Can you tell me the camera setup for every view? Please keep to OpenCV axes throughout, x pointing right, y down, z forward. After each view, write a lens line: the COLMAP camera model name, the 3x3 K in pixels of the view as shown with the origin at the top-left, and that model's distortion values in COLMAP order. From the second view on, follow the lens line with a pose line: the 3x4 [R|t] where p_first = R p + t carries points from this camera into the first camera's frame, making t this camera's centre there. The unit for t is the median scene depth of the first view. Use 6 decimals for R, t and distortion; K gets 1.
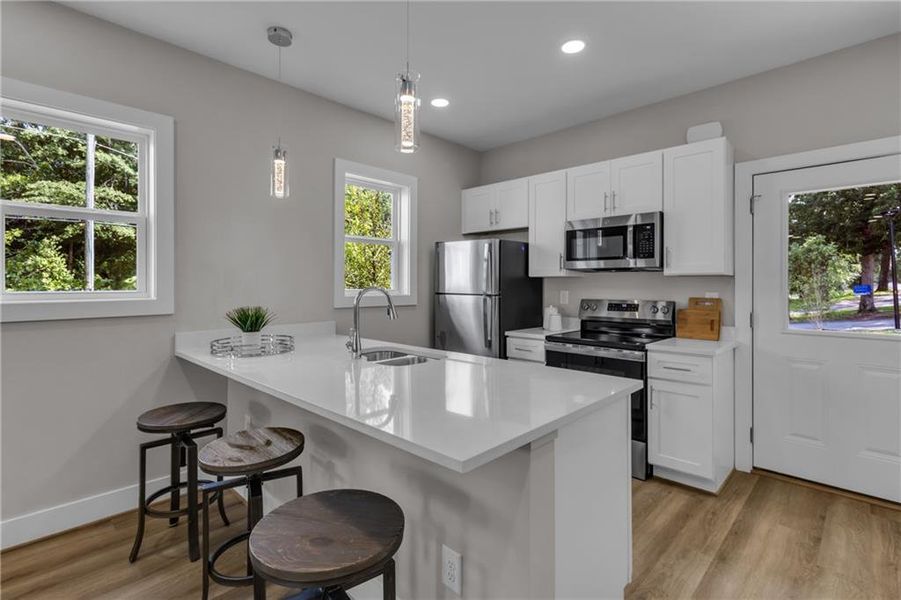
lens RADIAL K [[423.3, 0, 449.1], [0, 423.3, 281.0], [0, 0, 1]] dist [-0.011090, 0.000117]
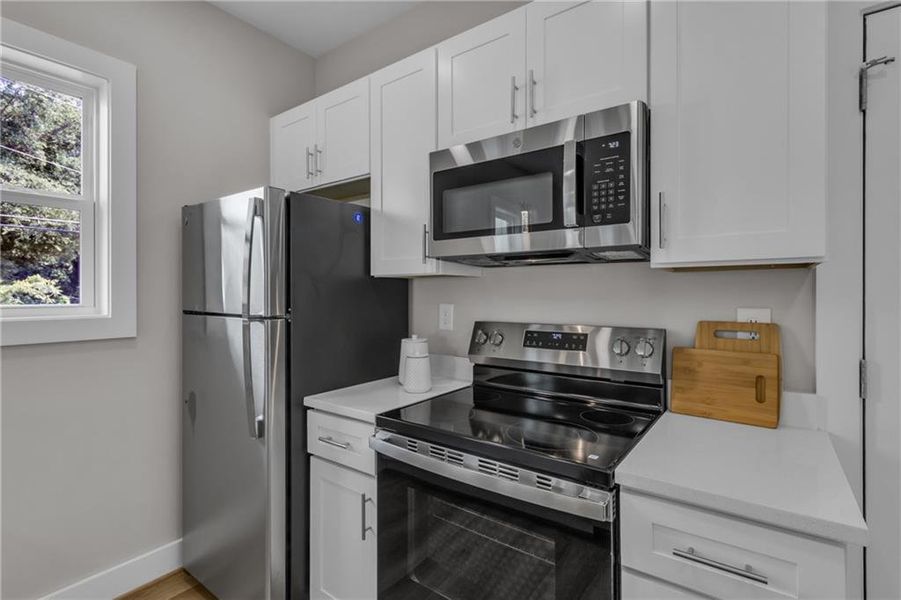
lens RADIAL K [[424.9, 0, 451.8], [0, 424.9, 291.8], [0, 0, 1]] dist [0.000540, 0.000222]
pose [[0.990477, -0.003945, 0.137623, 0.232213], [0.003493, 0.999988, 0.003526, 0.006470], [-0.137636, -0.003012, 0.990478, 0.544537]]
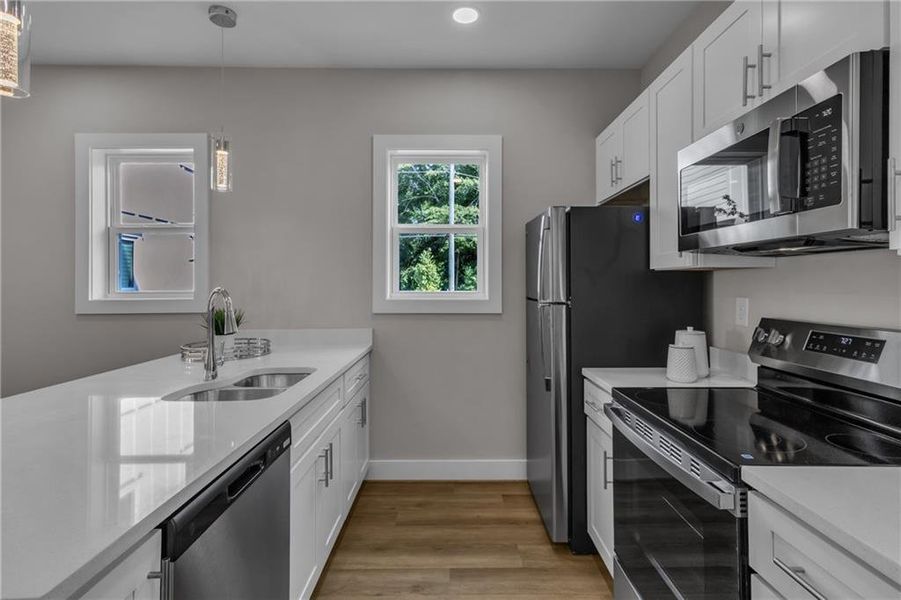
lens RADIAL K [[437.8, 0, 449.7], [0, 437.8, 278.6], [0, 0, 1]] dist [0.001125, 0.000077]
pose [[0.700495, -0.010543, -0.713579, 0.439870], [0.005710, 0.999942, -0.009168, 0.004158], [0.713634, 0.002348, 0.700515, 0.473739]]
